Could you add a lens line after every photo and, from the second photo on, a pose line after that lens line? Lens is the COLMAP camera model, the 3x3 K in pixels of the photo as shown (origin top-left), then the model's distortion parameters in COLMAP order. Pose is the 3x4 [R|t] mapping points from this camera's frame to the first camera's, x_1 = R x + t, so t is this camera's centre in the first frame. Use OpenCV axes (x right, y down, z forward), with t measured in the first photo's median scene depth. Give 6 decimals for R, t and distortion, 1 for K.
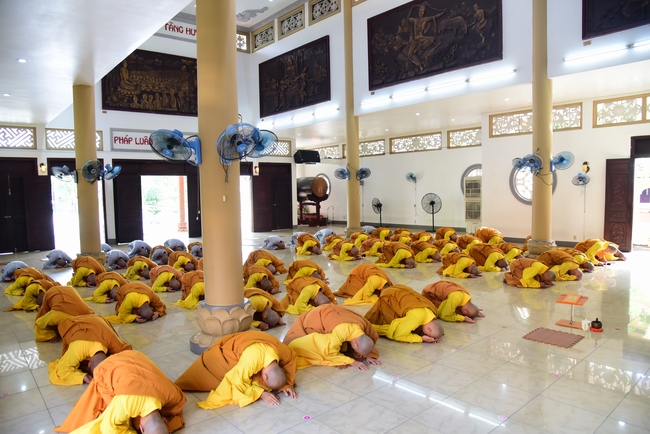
lens RADIAL K [[440.1, 0, 328.0], [0, 440.1, 223.6], [0, 0, 1]] dist [-0.101232, 0.051384]
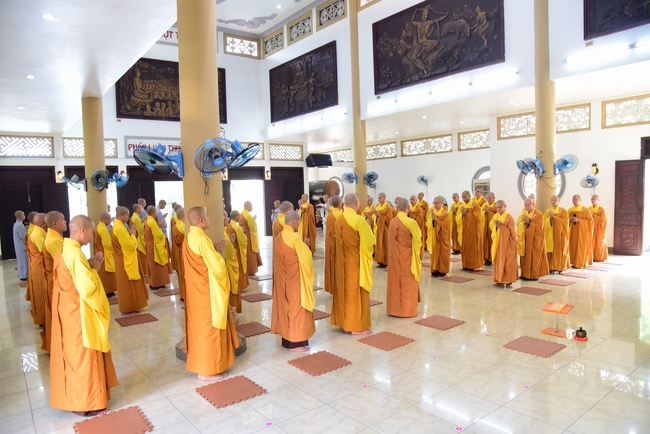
lens RADIAL K [[440.1, 0, 328.2], [0, 440.1, 222.6], [0, 0, 1]] dist [-0.101232, 0.051384]
pose [[0.998688, -0.006821, -0.050751, 0.034593], [0.006573, 0.999966, -0.005056, -0.006512], [0.050784, 0.004716, 0.998699, -0.006454]]
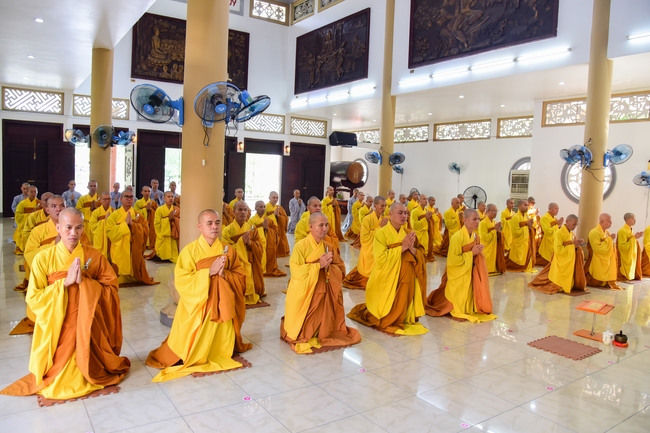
lens RADIAL K [[472.6, 0, 320.3], [0, 472.6, 213.4], [0, 0, 1]] dist [-0.103761, 0.055616]
pose [[0.990833, 0.070556, -0.115202, 0.043838], [-0.071035, 0.997474, -0.000056, 0.010939], [0.114907, 0.008238, 0.993342, 0.008836]]
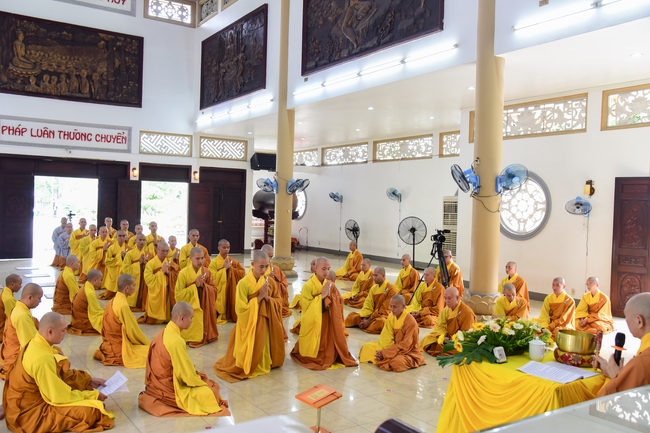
lens RADIAL K [[555.2, 0, 320.5], [0, 555.2, 211.8], [0, 0, 1]] dist [-0.035499, 0.055115]
pose [[0.990777, 0.048037, -0.126703, 0.248866], [-0.056137, 0.996549, -0.061148, -0.015038], [0.123328, 0.067697, 0.990054, 0.072434]]
